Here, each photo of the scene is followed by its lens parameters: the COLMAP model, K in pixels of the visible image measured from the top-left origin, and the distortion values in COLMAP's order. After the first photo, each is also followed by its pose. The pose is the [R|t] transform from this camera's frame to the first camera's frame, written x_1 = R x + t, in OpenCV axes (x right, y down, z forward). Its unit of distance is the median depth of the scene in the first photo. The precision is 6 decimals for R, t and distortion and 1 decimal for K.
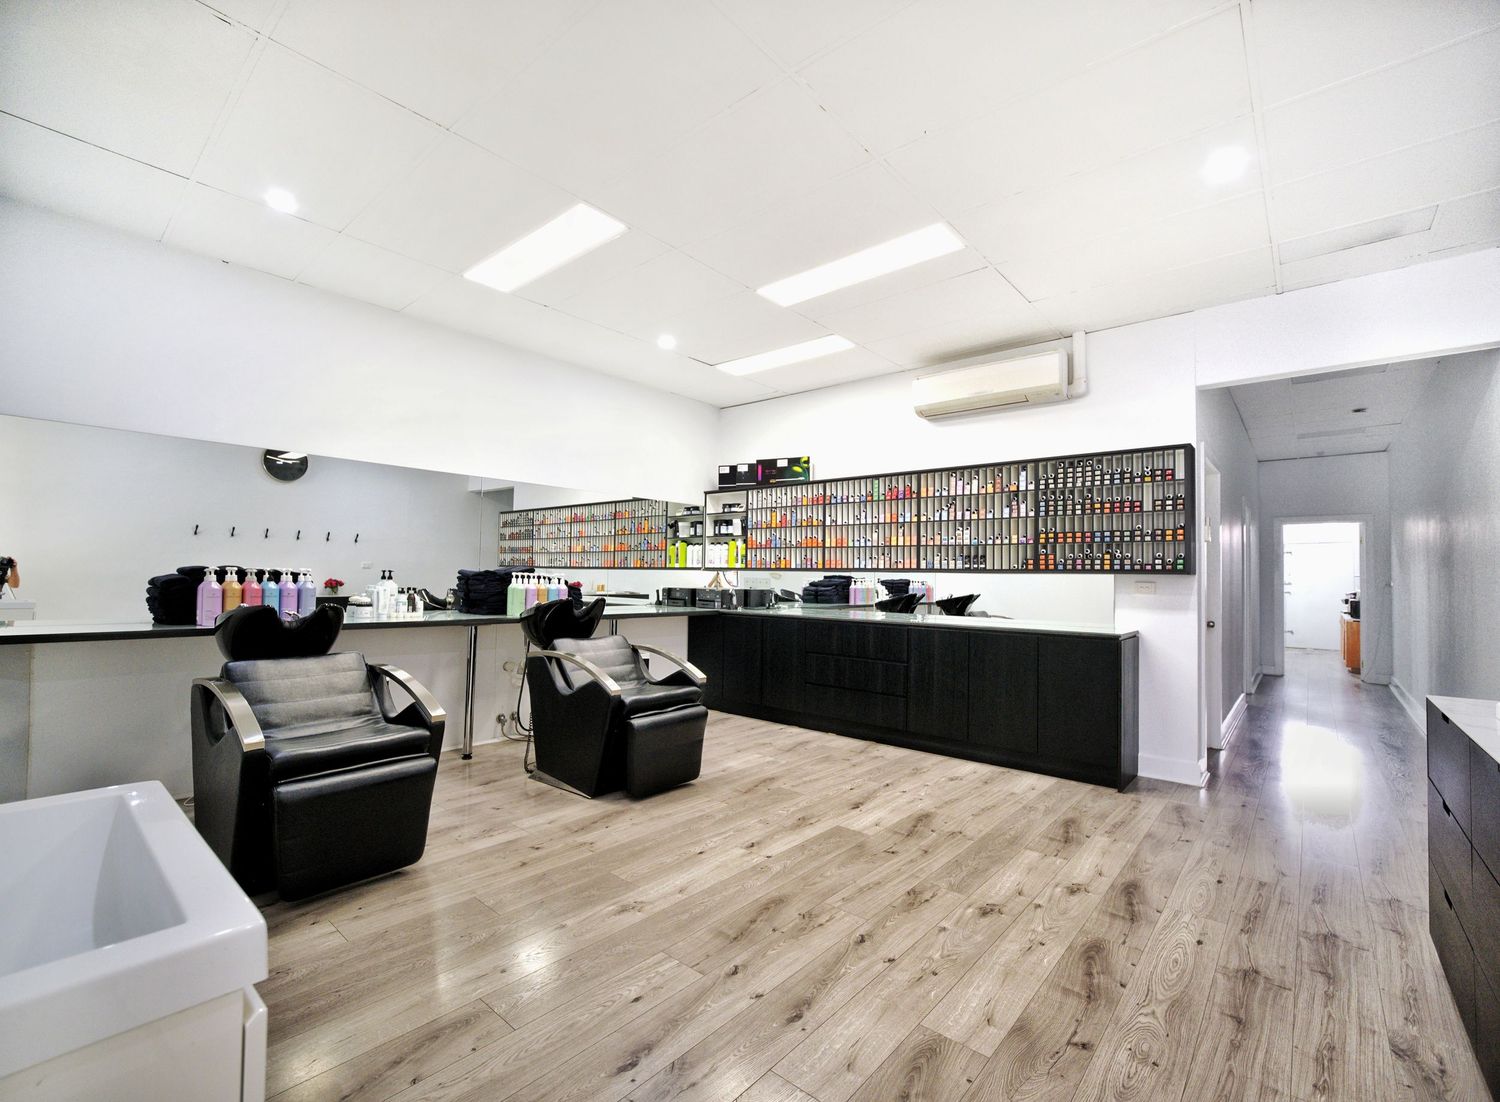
lens RADIAL K [[644.7, 0, 749.9], [0, 644.7, 554.9], [0, 0, 1]] dist [-0.003708, -0.000296]
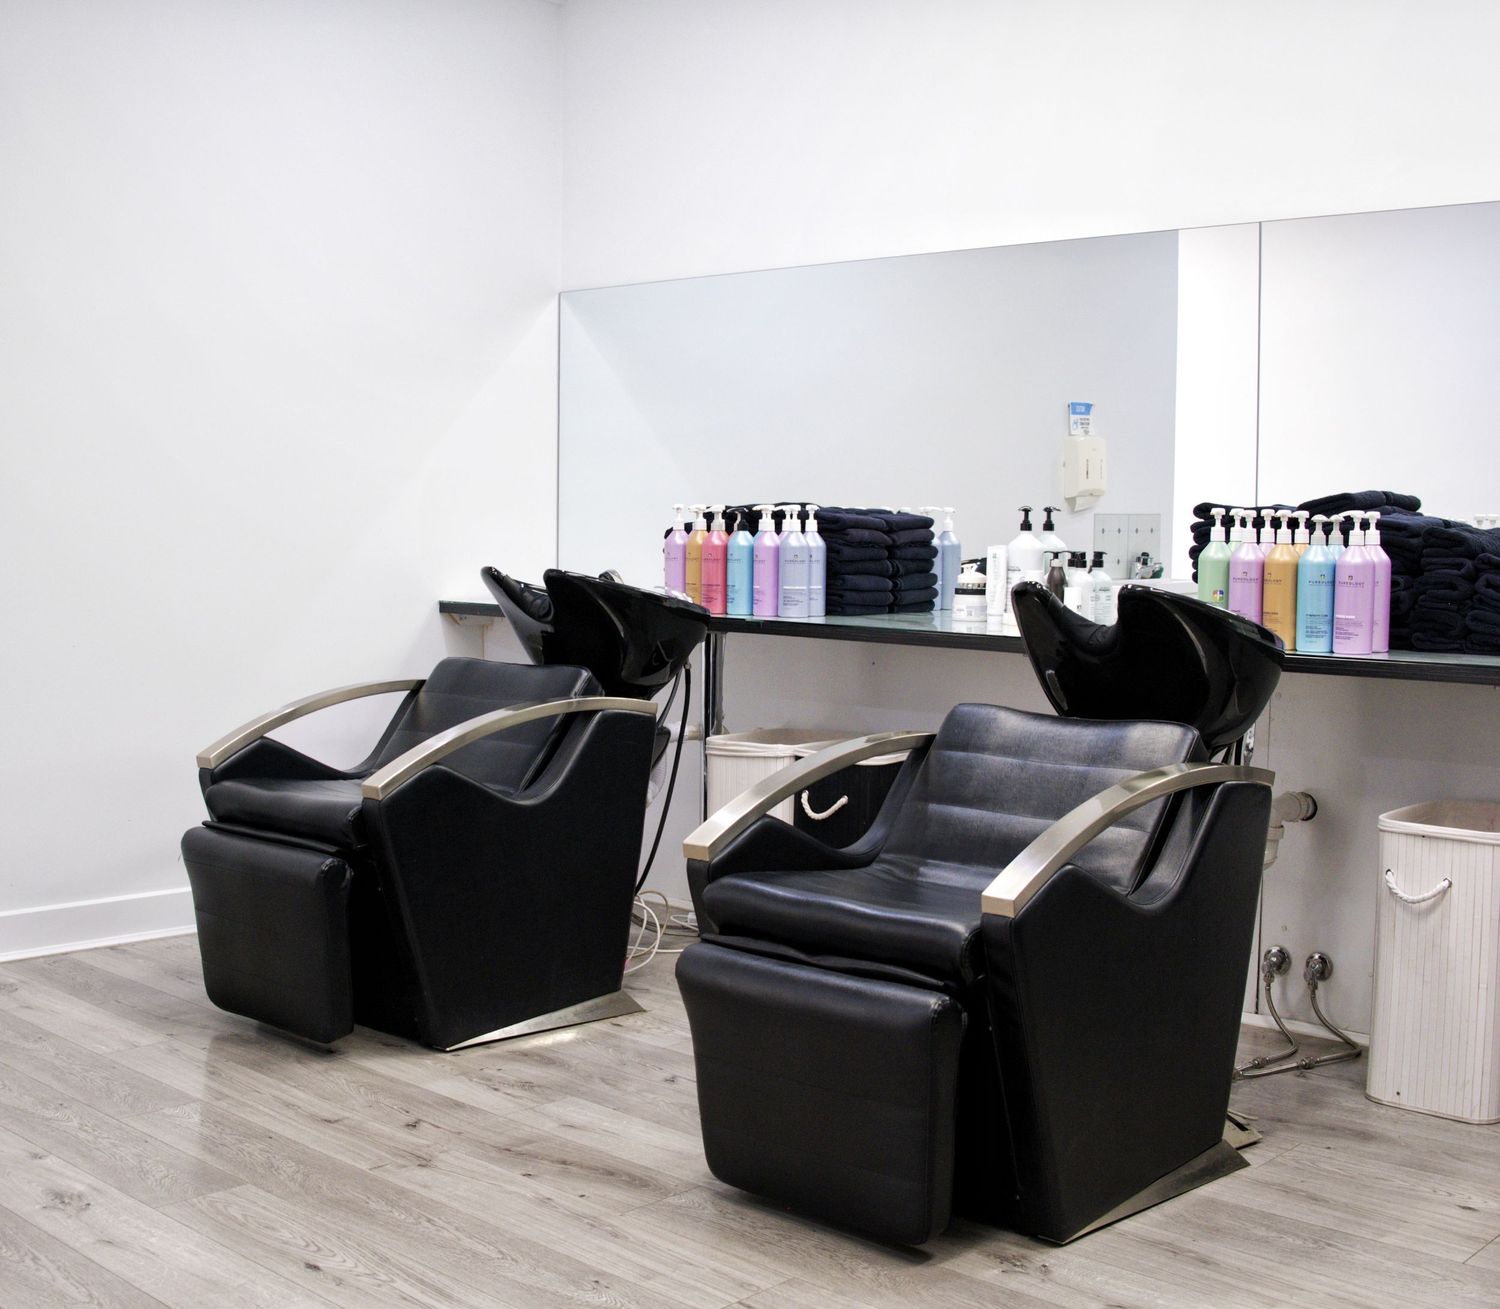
lens RADIAL K [[1930.4, 0, 749.5], [0, 1930.4, 651.7], [0, 0, 1]] dist [-0.159195, 0.000000]
pose [[-0.025899, 0.051883, -0.998317, 0.736789], [0.020055, 0.998478, 0.051371, 0.056149], [0.999463, -0.018690, -0.026901, 0.996571]]
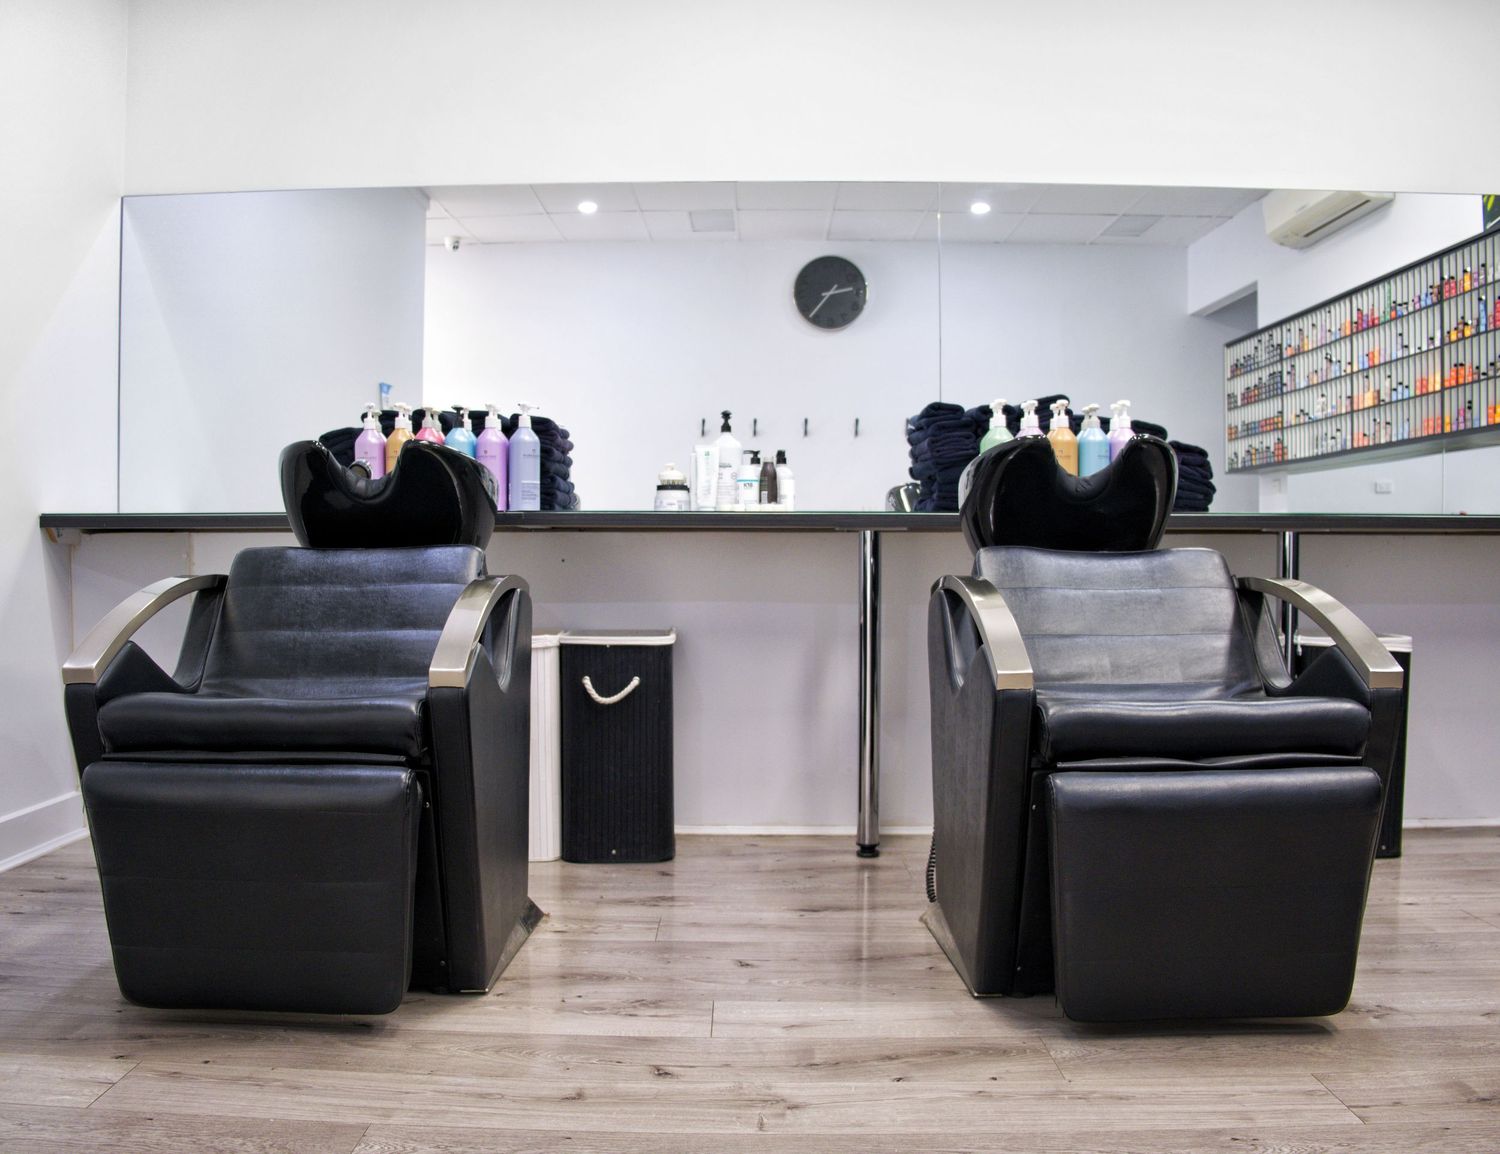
lens RADIAL K [[1379.6, 0, 743.9], [0, 1379.6, 574.2], [0, 0, 1]] dist [-0.130711, 0.000000]
pose [[0.649945, -0.009313, -0.759924, 0.201743], [0.039437, 0.998991, 0.021486, 0.134751], [0.758957, -0.043934, 0.649657, 0.446299]]
